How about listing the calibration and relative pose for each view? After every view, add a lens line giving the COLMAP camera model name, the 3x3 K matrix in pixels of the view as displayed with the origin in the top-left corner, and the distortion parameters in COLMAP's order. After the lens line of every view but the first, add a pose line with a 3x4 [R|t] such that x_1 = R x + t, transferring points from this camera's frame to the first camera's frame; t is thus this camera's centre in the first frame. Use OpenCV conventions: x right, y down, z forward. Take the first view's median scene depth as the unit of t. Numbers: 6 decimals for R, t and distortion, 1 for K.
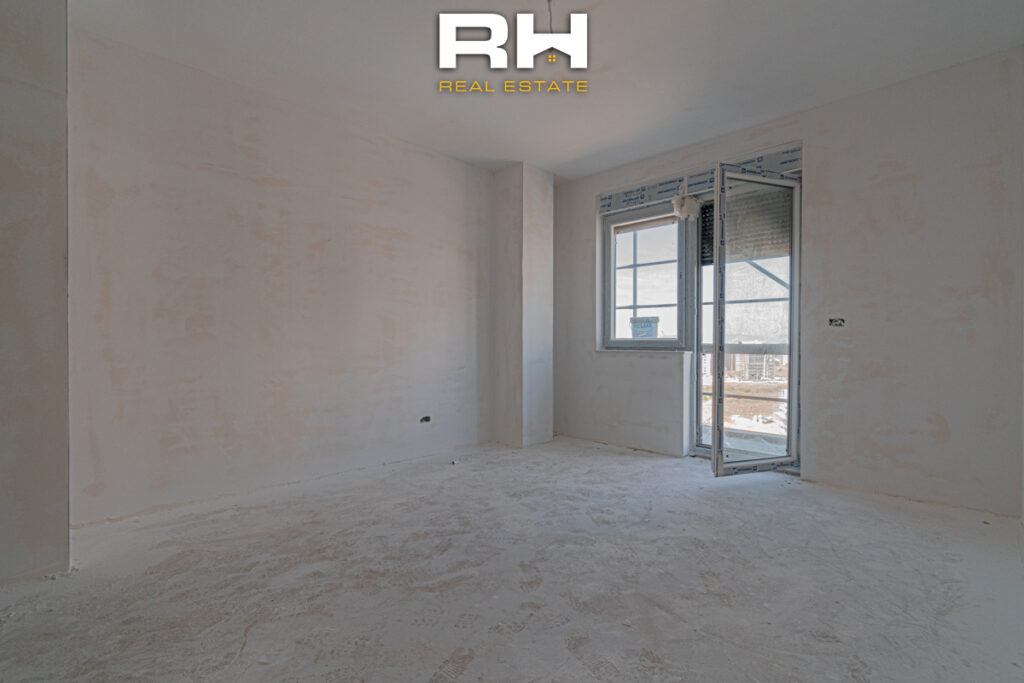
lens RADIAL K [[456.2, 0, 520.8], [0, 456.2, 342.8], [0, 0, 1]] dist [0.002128, 0.001409]
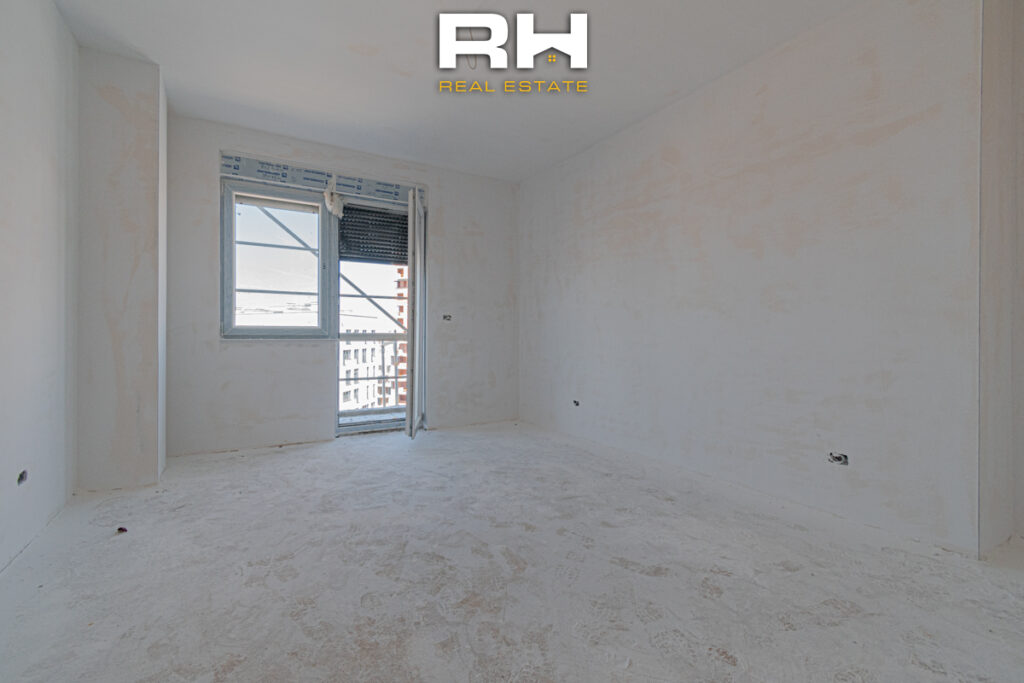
lens RADIAL K [[438.1, 0, 504.7], [0, 438.1, 335.7], [0, 0, 1]] dist [0.000841, 0.000001]
pose [[0.289020, -0.003553, 0.957316, -0.674873], [-0.001657, 0.999990, 0.004211, 0.007815], [-0.957322, -0.002804, 0.289011, 0.442076]]
